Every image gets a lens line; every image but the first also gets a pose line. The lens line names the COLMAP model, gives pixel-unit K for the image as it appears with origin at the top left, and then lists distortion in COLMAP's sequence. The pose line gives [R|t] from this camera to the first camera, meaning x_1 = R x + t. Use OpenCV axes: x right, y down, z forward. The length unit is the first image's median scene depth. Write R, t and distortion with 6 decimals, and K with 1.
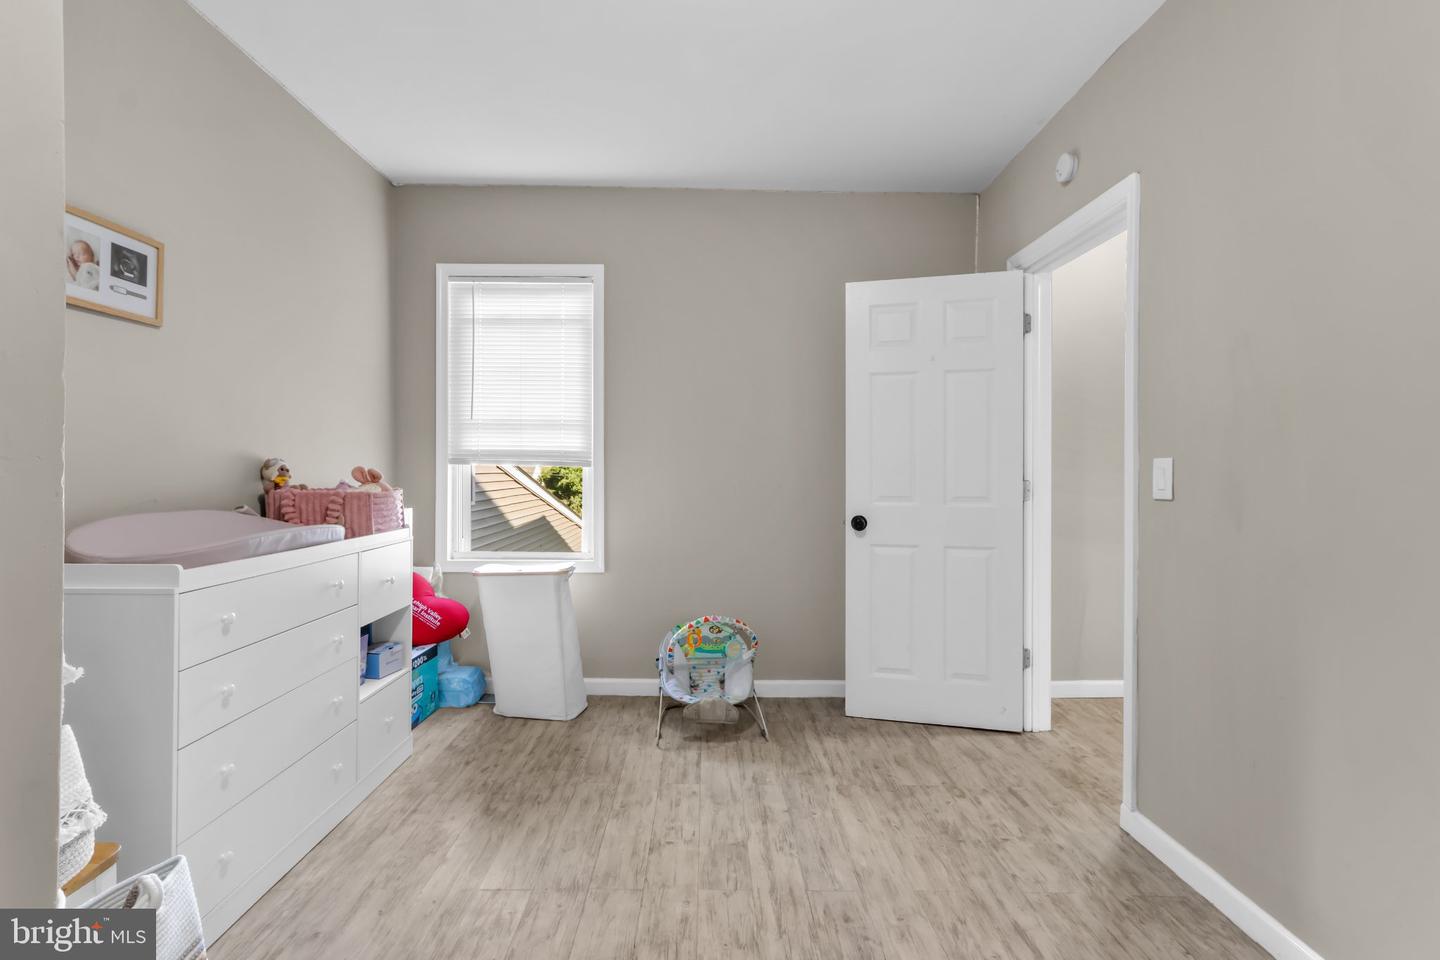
lens RADIAL K [[660.6, 0, 713.4], [0, 660.6, 474.8], [0, 0, 1]] dist [0.001954, -0.000236]
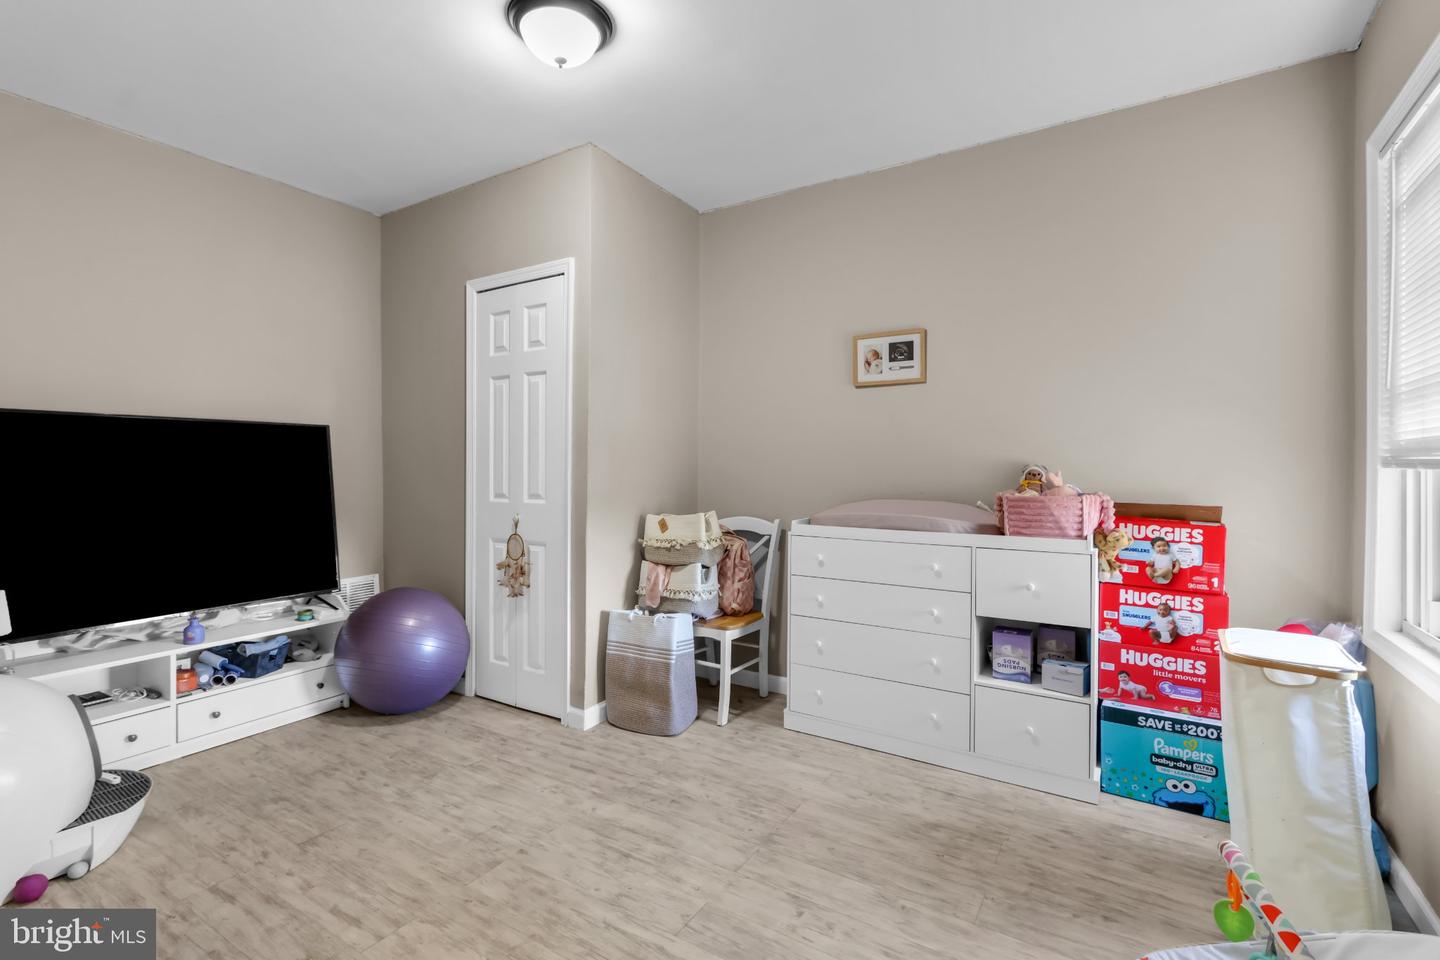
lens RADIAL K [[660.6, 0, 713.8], [0, 660.6, 471.5], [0, 0, 1]] dist [0.001954, -0.000236]
pose [[-0.546578, -0.005555, -0.837390, 0.751620], [-0.016110, 0.999863, 0.003882, -0.009082], [0.837253, 0.015613, -0.546592, 1.454832]]
